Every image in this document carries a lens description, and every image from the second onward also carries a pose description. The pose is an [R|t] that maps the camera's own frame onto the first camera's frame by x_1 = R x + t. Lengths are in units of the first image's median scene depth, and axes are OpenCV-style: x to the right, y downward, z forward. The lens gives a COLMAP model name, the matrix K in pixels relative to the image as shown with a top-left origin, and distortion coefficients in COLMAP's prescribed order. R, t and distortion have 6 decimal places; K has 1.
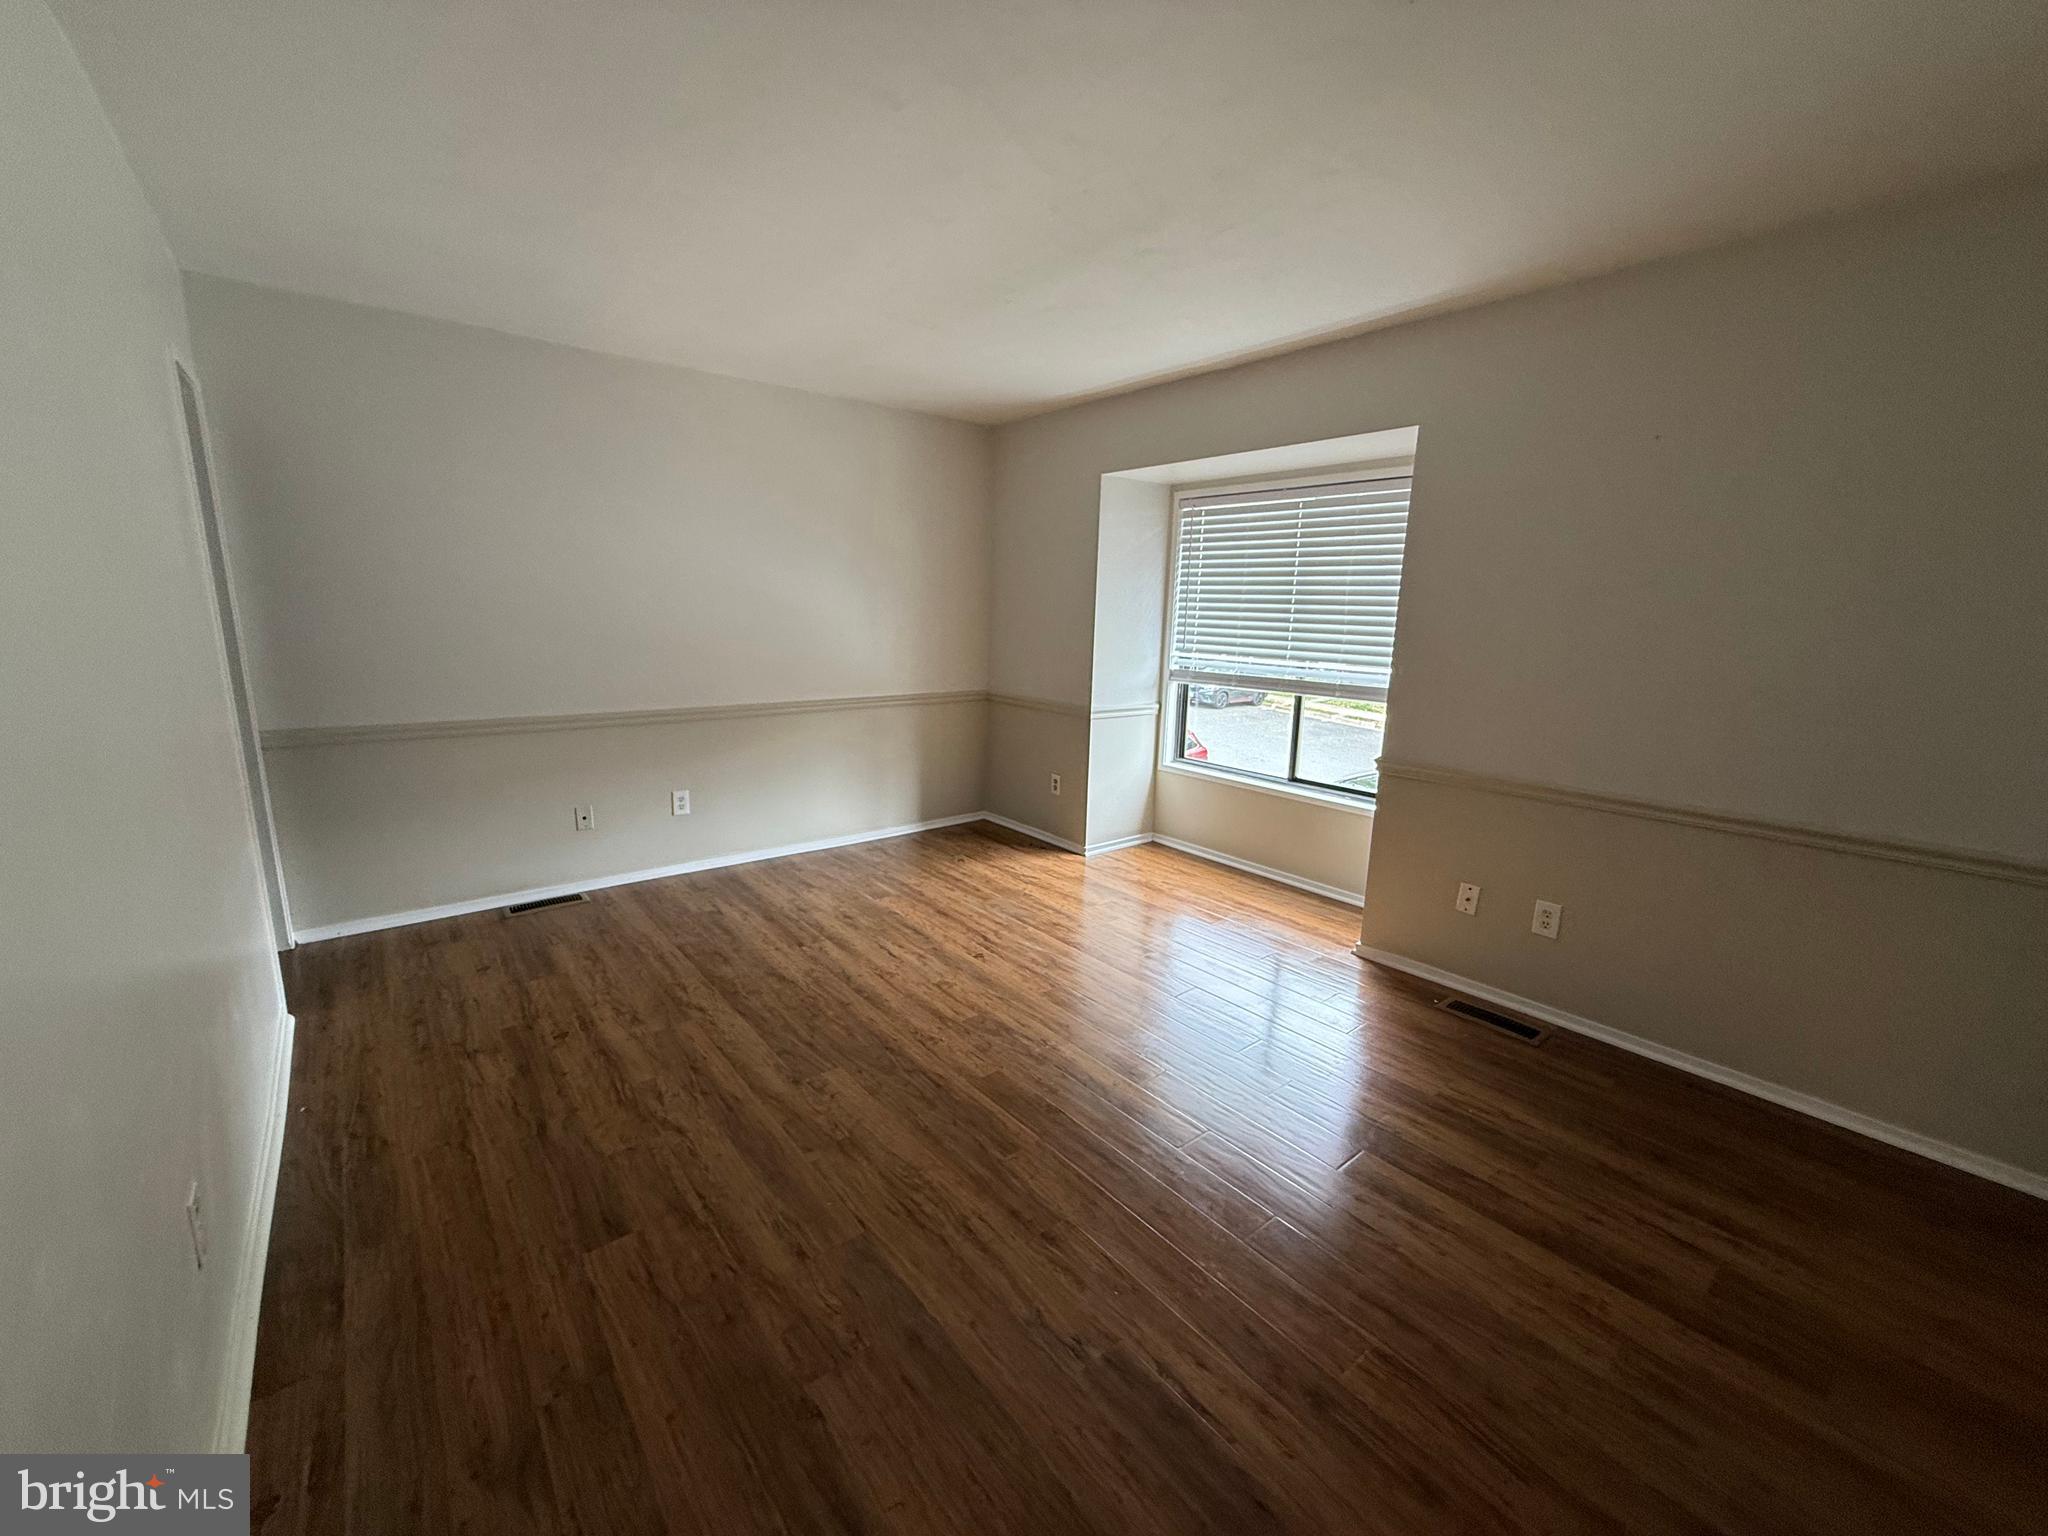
lens RADIAL K [[818.3, 0, 1019.3], [0, 818.3, 770.0], [0, 0, 1]] dist [-0.002075, -0.000277]
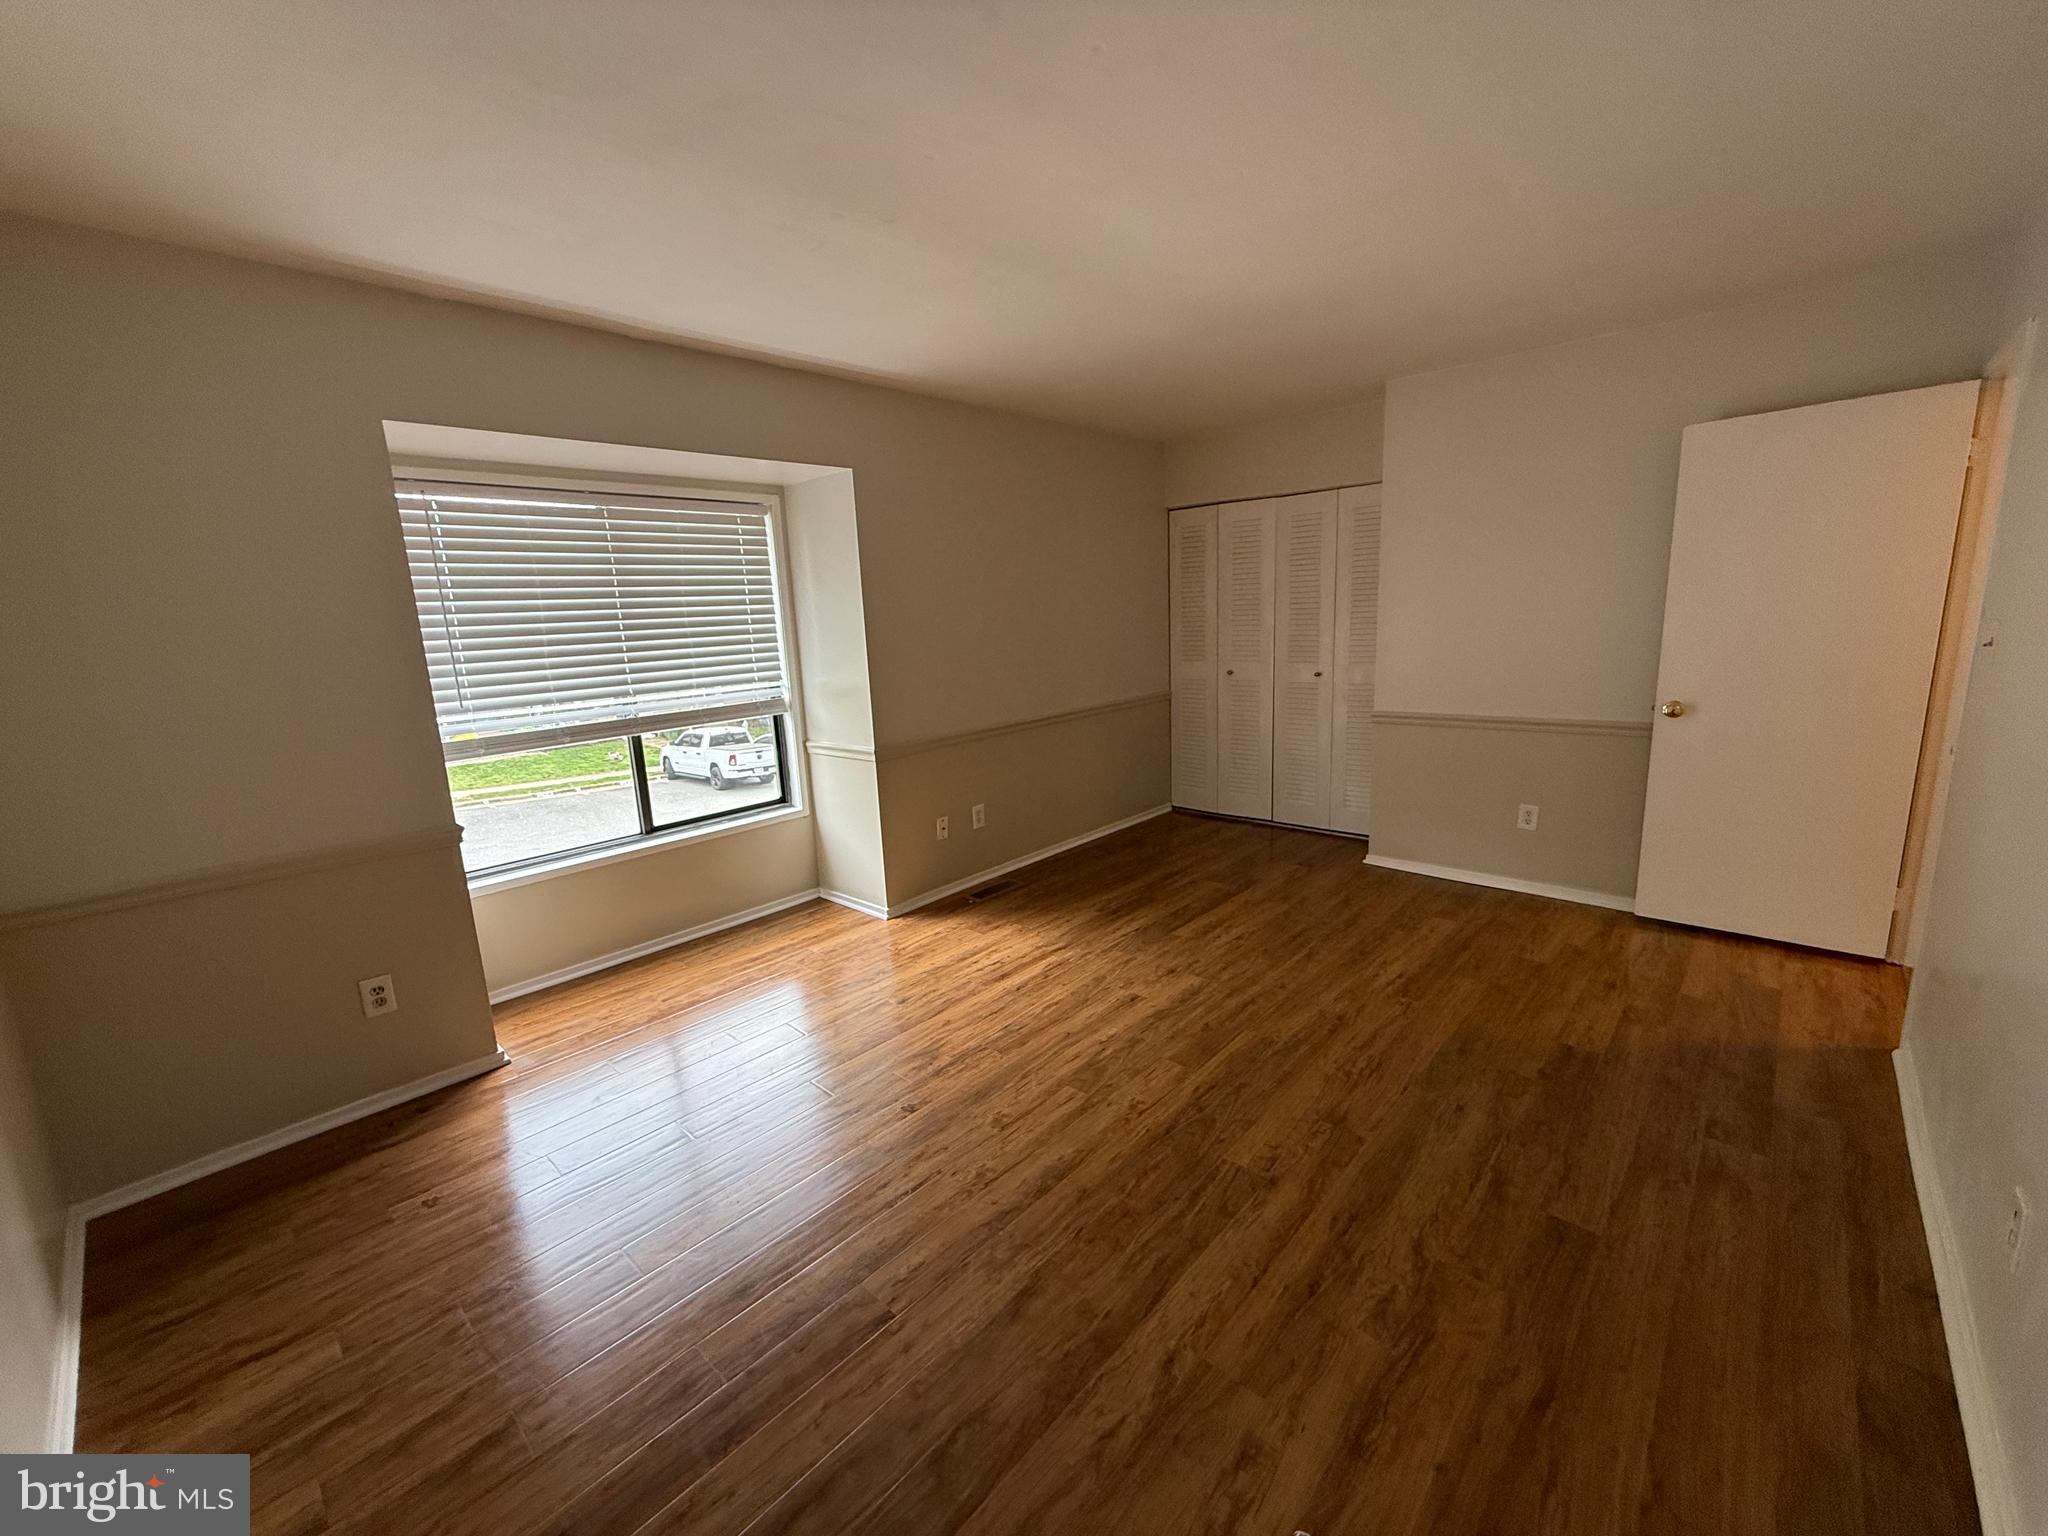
lens RADIAL K [[818.3, 0, 1019.3], [0, 818.3, 770.0], [0, 0, 1]] dist [-0.002075, -0.000277]
pose [[-0.139537, -0.208537, 0.968009, -0.738521], [0.240396, 0.941193, 0.237413, -0.217816], [-0.960593, 0.265833, -0.081200, 0.921006]]
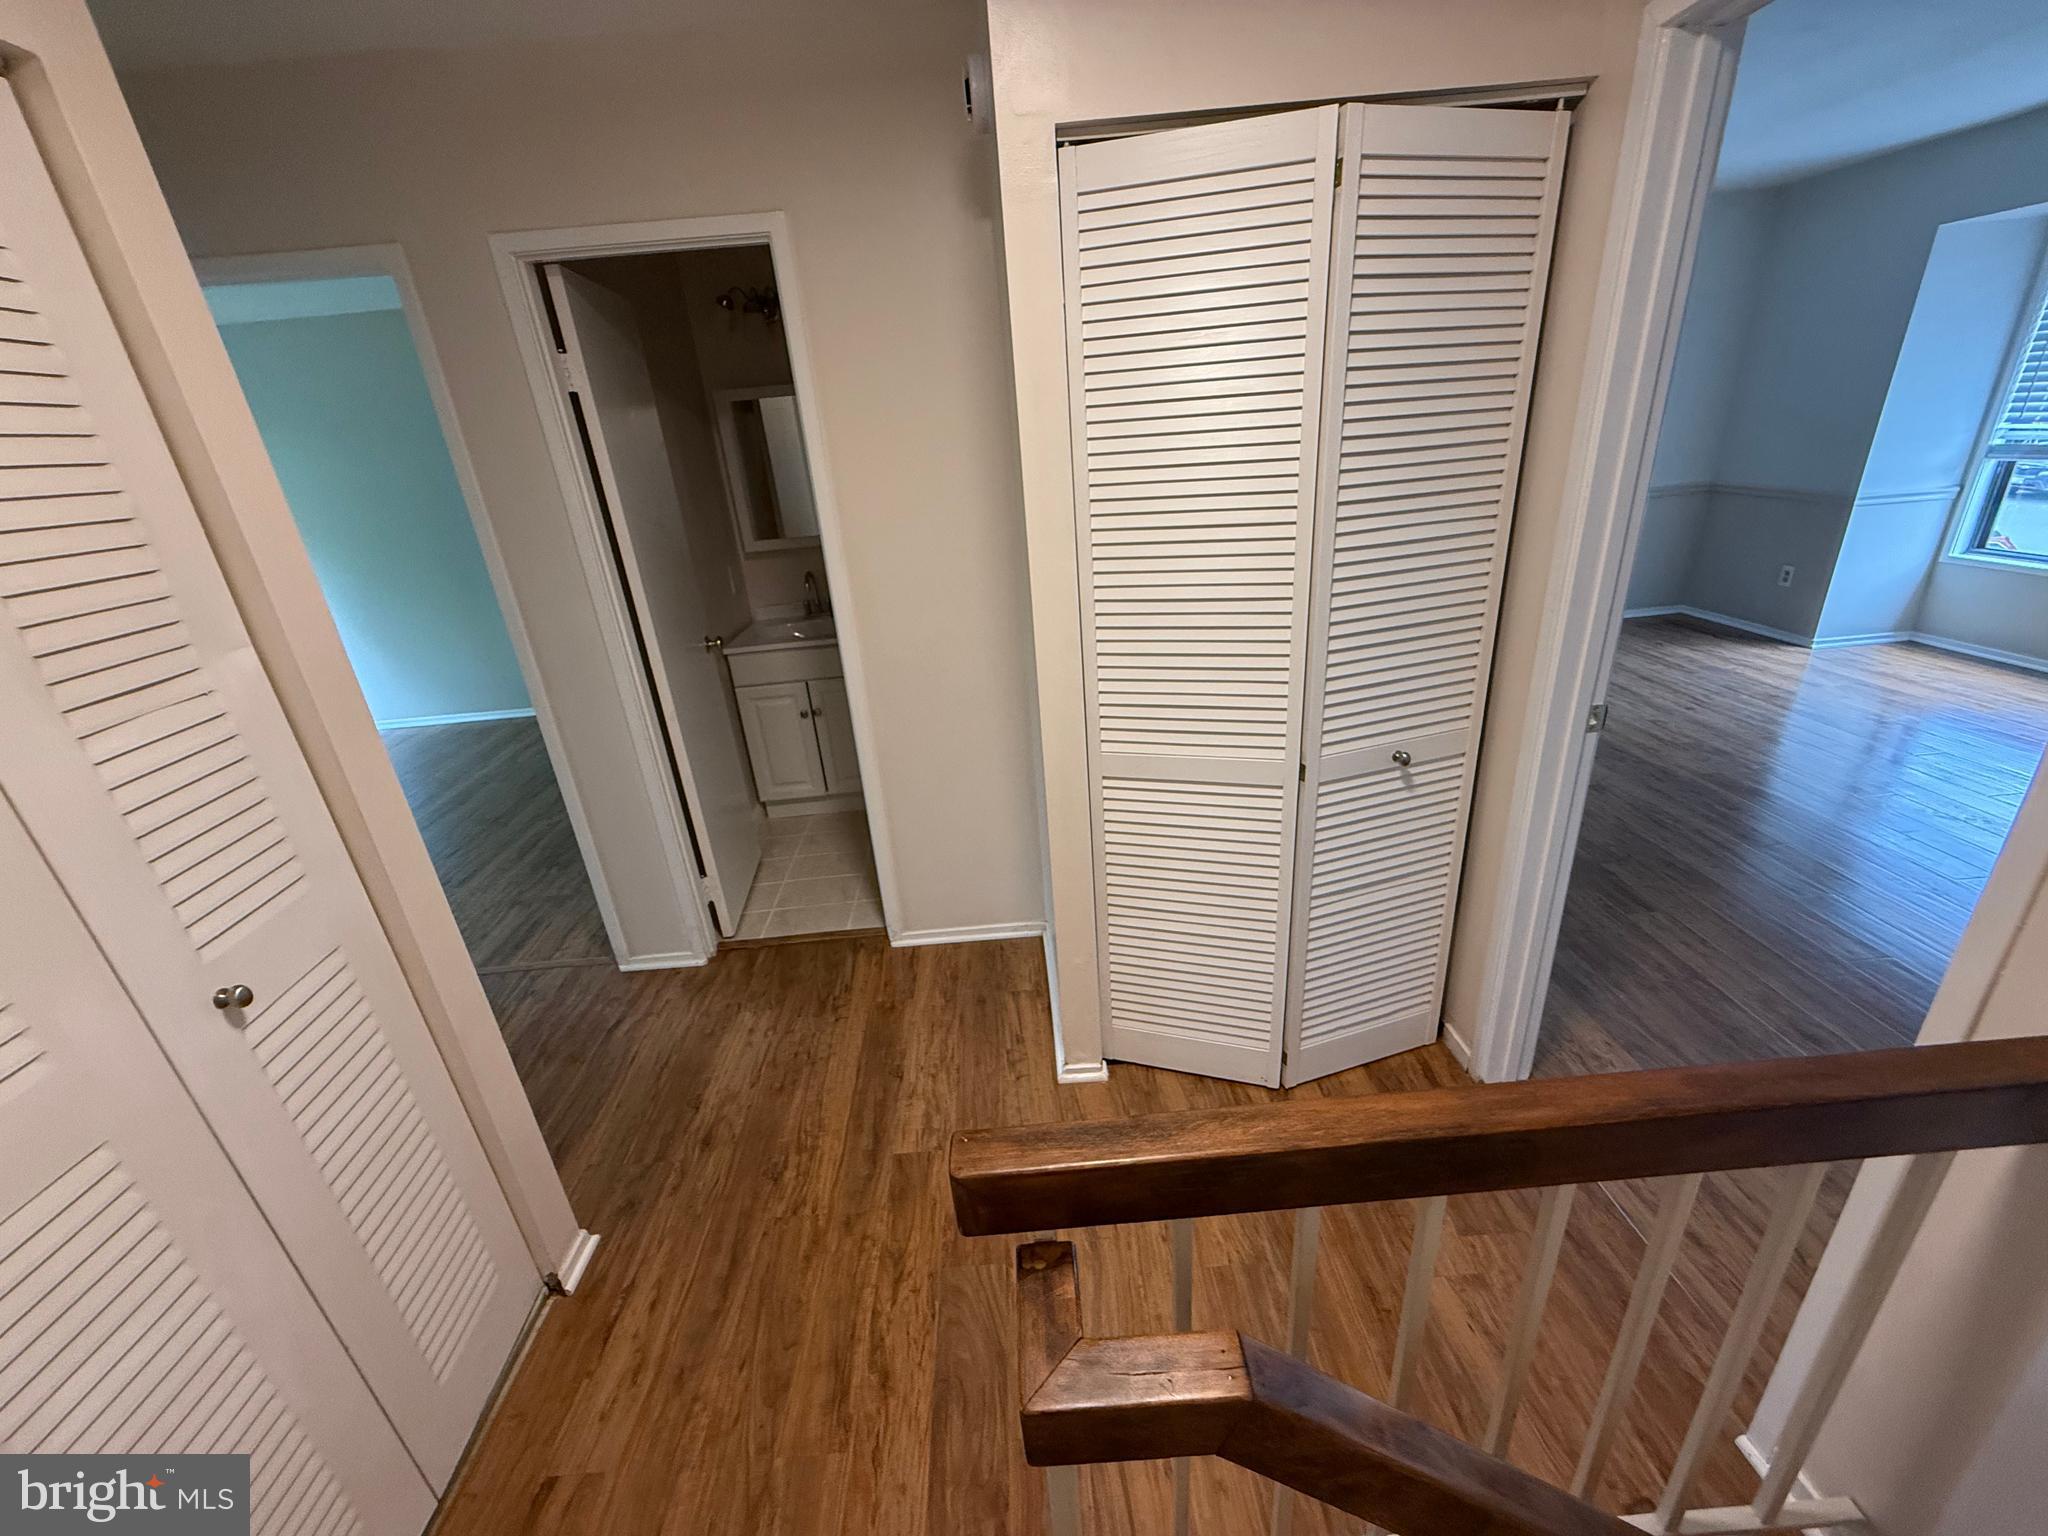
lens RADIAL K [[818.3, 0, 1019.3], [0, 818.3, 770.0], [0, 0, 1]] dist [-0.002075, -0.000277]
pose [[0.794770, 0.150163, -0.588041, -0.117662], [-0.023840, 0.975884, 0.216982, 0.081586], [0.606443, -0.158432, 0.779183, -0.572051]]
